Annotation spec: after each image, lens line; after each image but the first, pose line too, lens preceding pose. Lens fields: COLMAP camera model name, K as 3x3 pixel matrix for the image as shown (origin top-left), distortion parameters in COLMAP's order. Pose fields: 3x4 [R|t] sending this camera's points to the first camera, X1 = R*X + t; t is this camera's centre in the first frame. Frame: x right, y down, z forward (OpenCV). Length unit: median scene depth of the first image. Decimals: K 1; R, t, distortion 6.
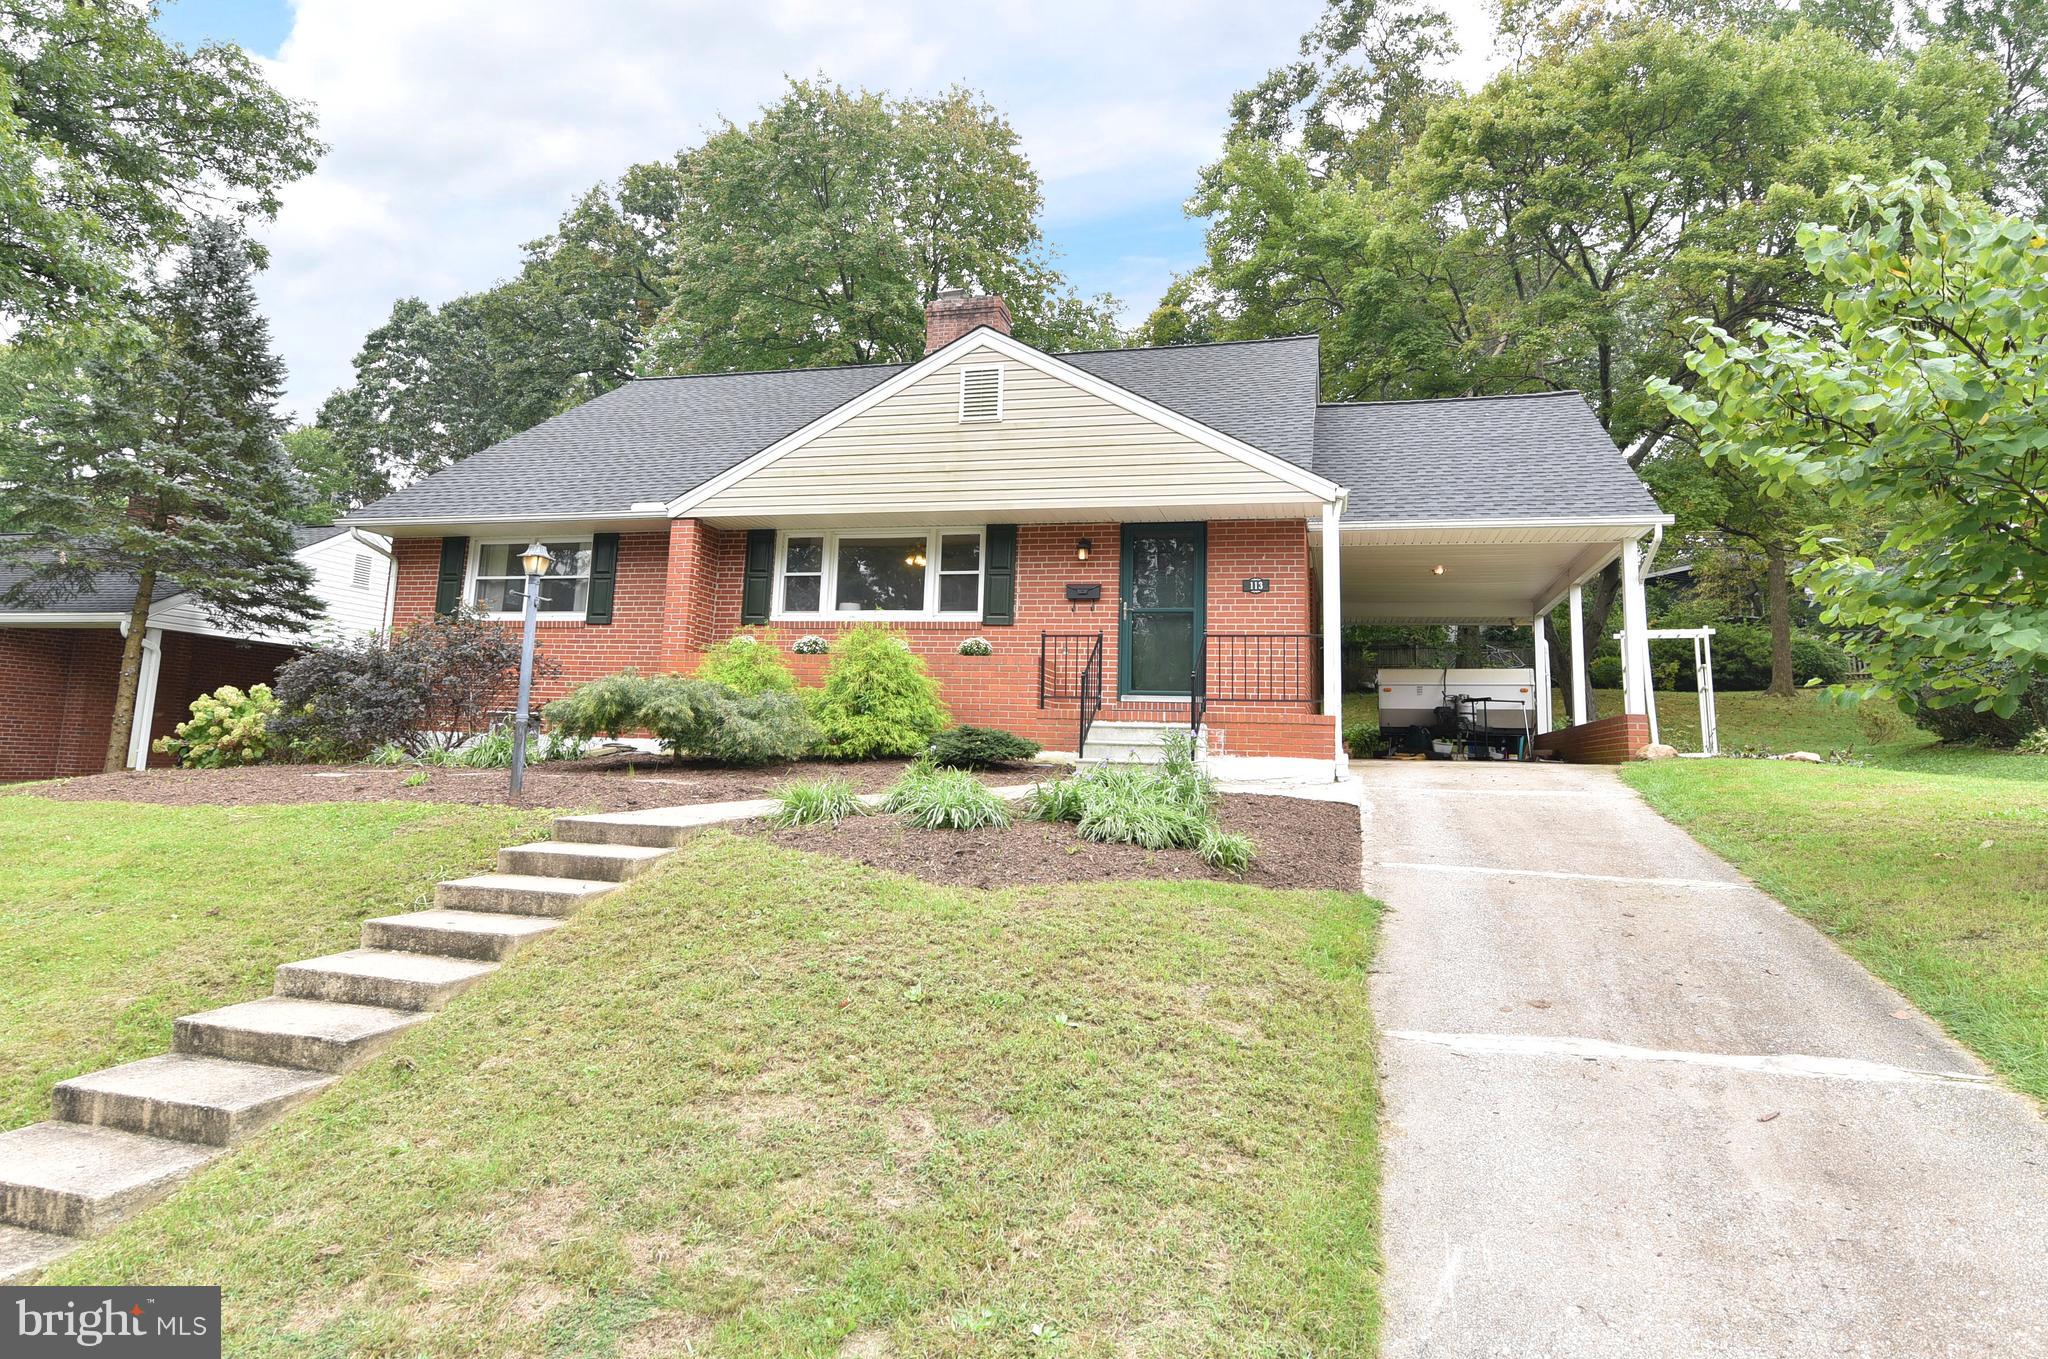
lens RADIAL K [[1191.4, 0, 1024.4], [0, 1191.4, 583.2], [0, 0, 1]] dist [-0.020360, -0.000749]
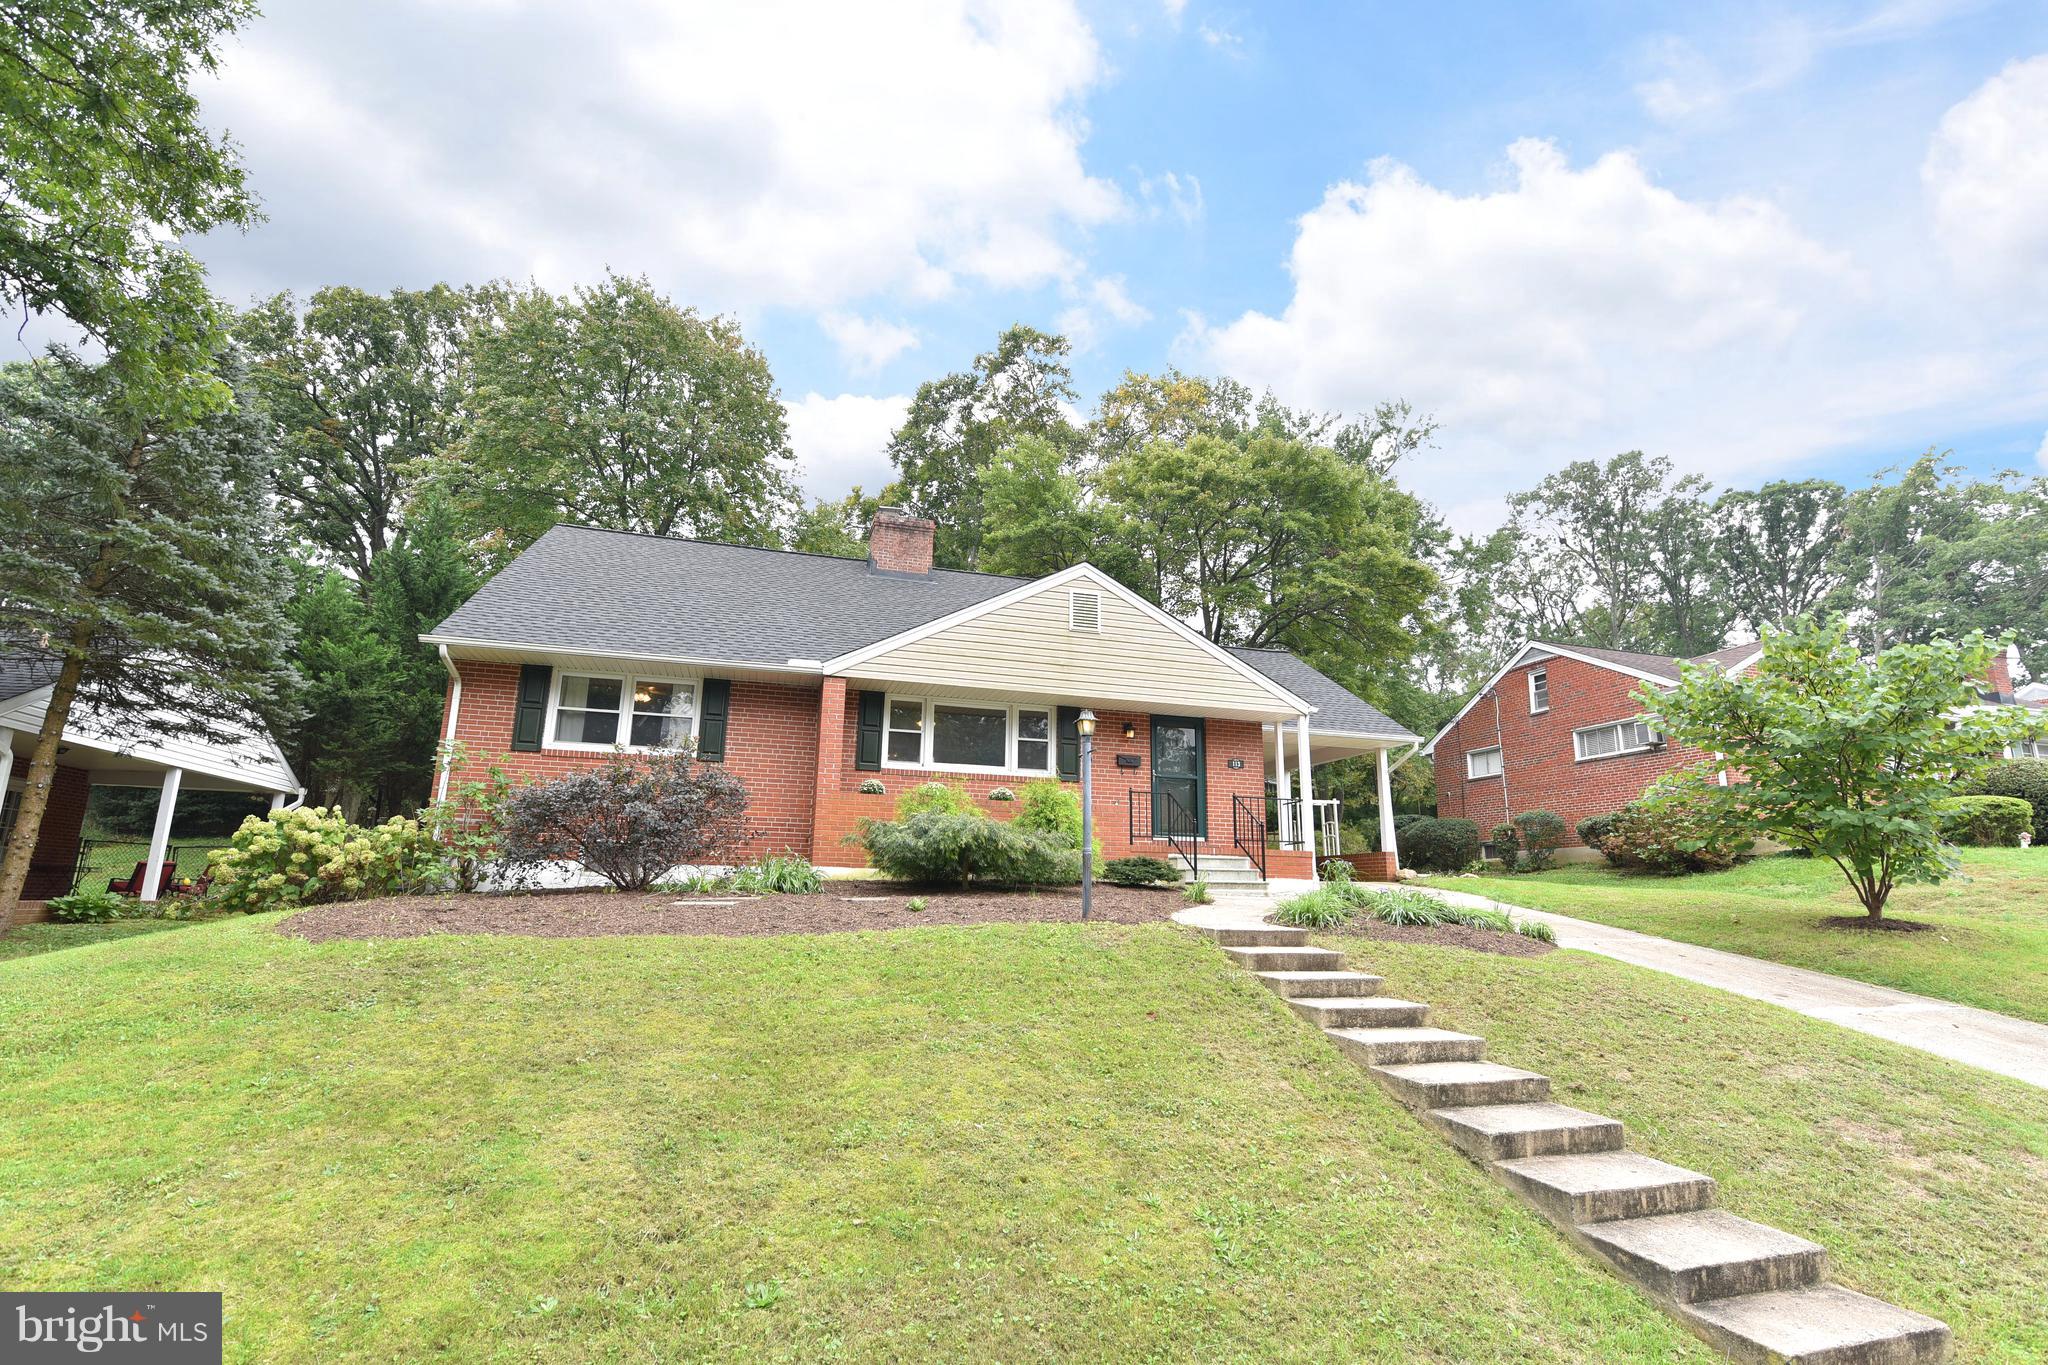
lens RADIAL K [[938.7, 0, 1024.0], [0, 938.7, 682.5], [0, 0, 1]] dist [-0.017793, 0.000084]
pose [[0.849360, 0.101716, 0.517921, -0.628261], [-0.068573, 0.994204, -0.082799, 0.015412], [-0.523341, 0.034811, 0.851412, 0.122415]]
